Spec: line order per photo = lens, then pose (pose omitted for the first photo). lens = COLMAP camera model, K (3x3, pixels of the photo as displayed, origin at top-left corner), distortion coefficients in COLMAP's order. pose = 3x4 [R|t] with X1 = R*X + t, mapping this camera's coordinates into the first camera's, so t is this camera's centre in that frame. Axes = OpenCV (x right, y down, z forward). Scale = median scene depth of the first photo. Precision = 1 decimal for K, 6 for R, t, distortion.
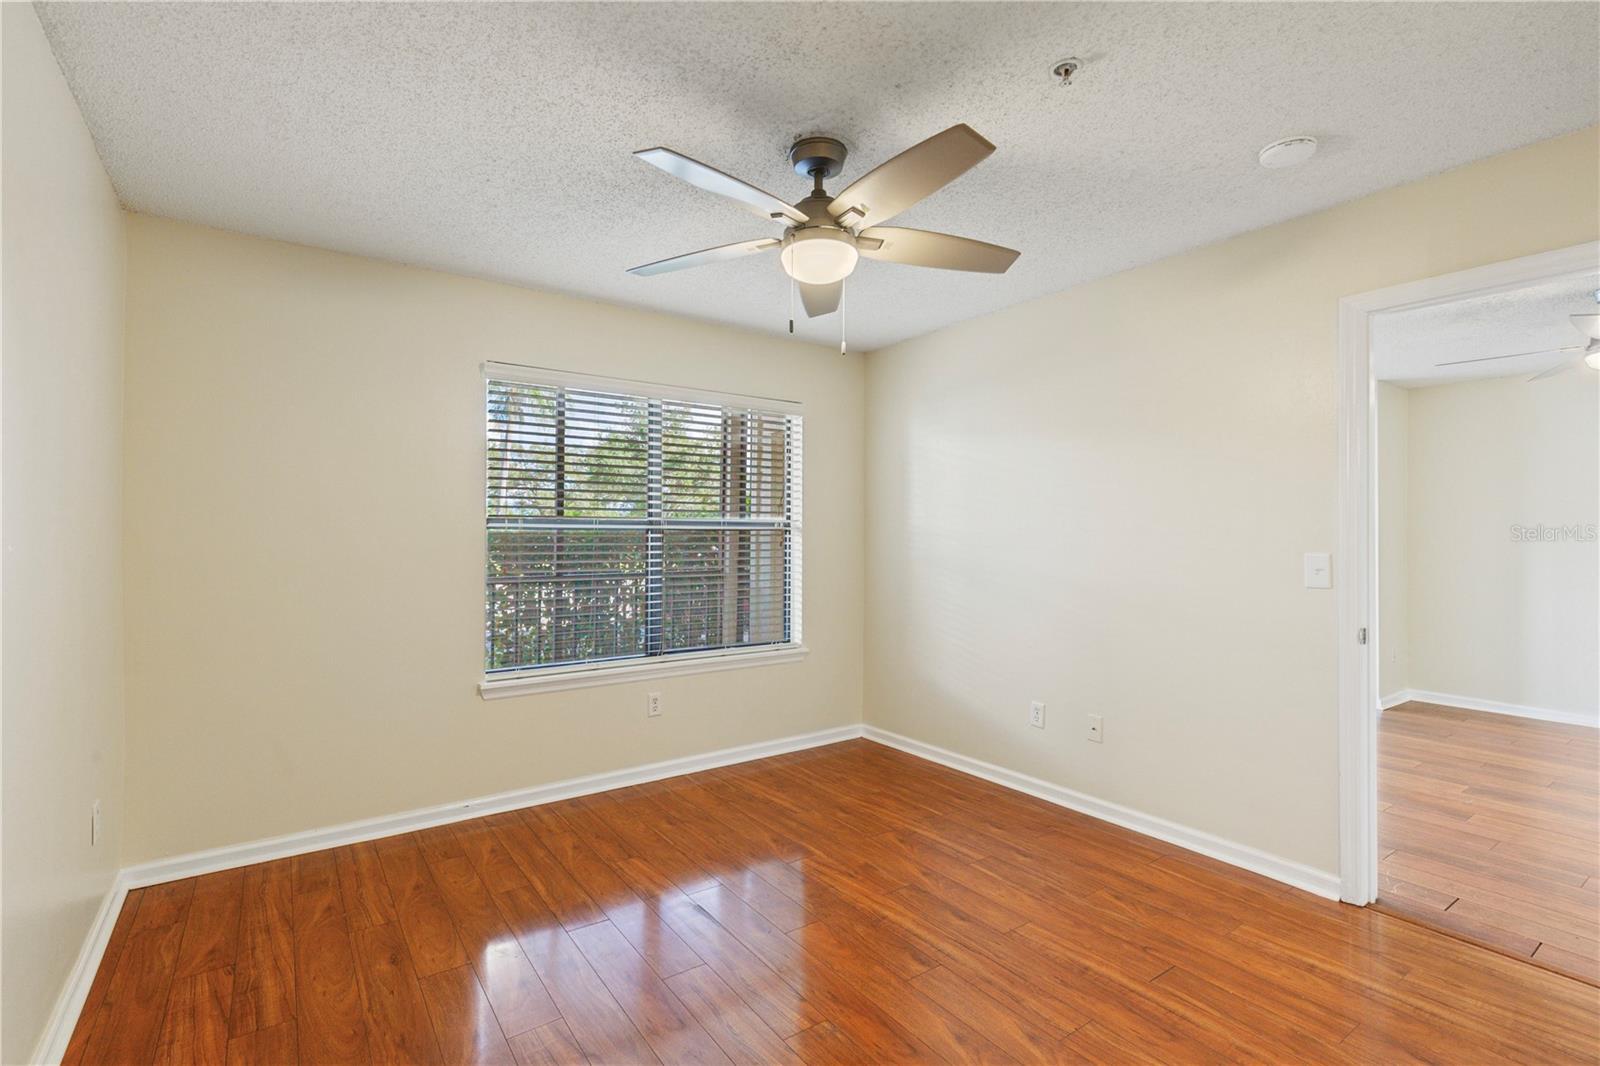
lens RADIAL K [[727.7, 0, 793.0], [0, 727.7, 534.4], [0, 0, 1]] dist [0.002830, 0.000098]
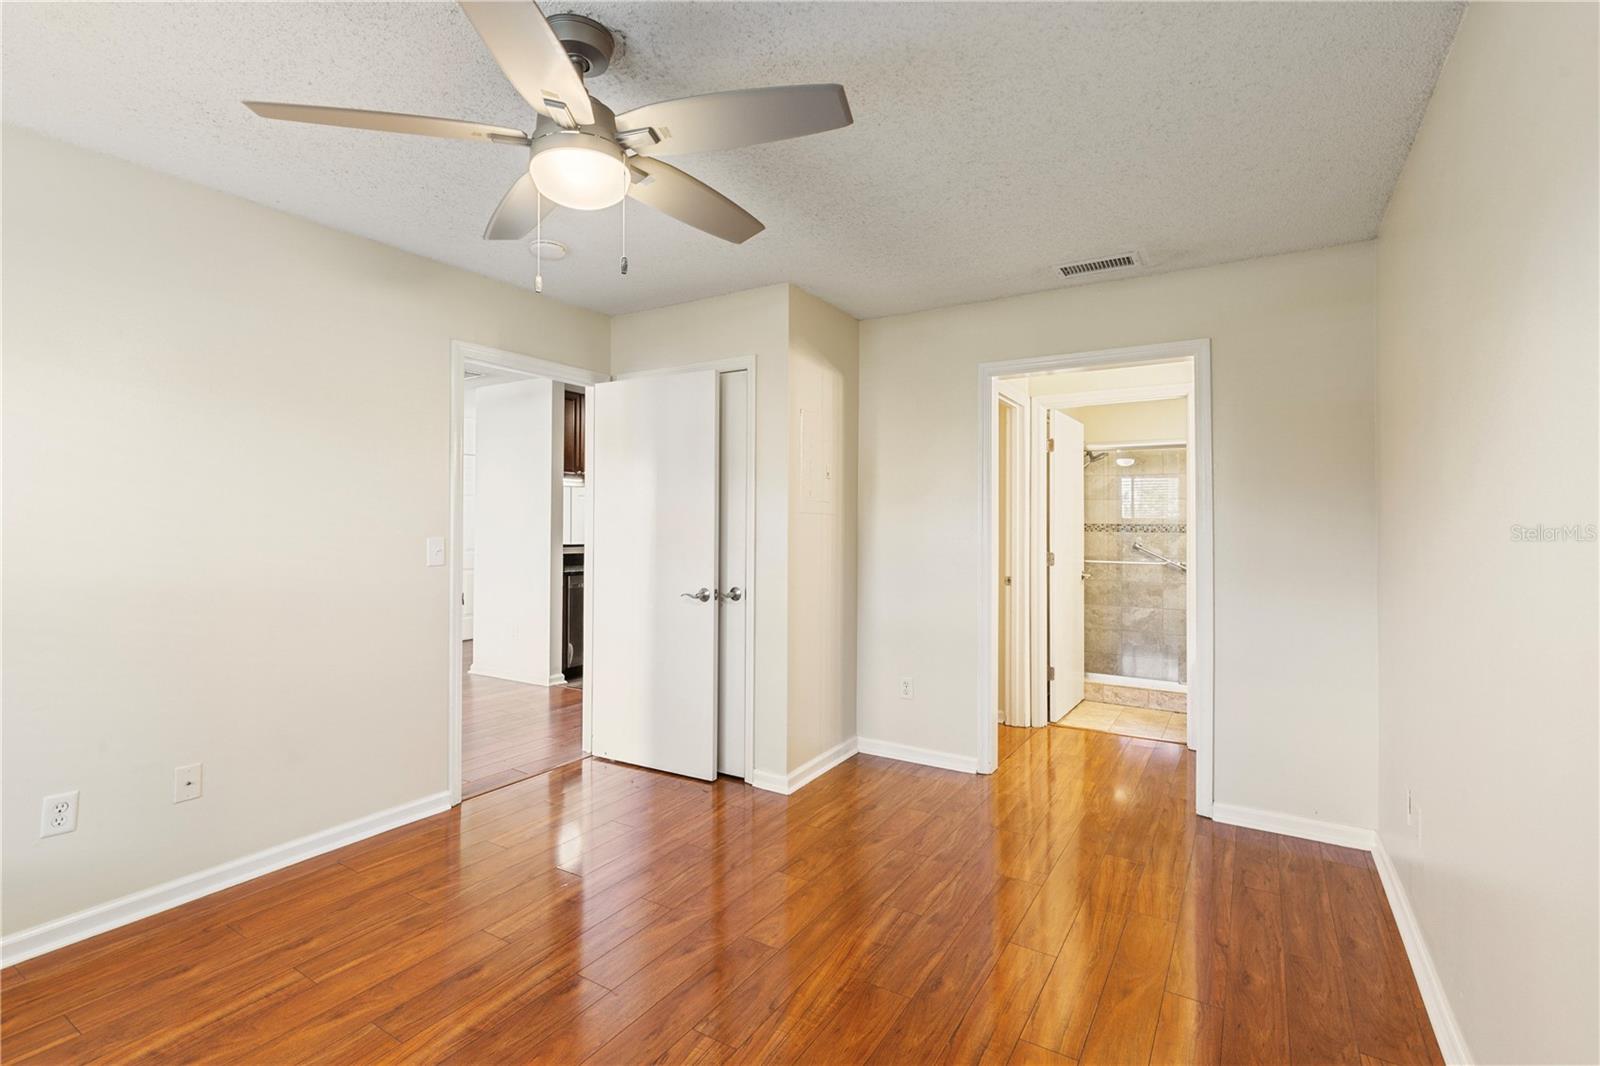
lens RADIAL K [[727.7, 0, 793.9], [0, 727.7, 523.1], [0, 0, 1]] dist [0.002830, 0.000098]
pose [[-0.382714, -0.002602, 0.923863, -0.587202], [-0.002413, 0.999995, 0.001817, -0.002864], [-0.923864, -0.001534, -0.382718, 0.819380]]
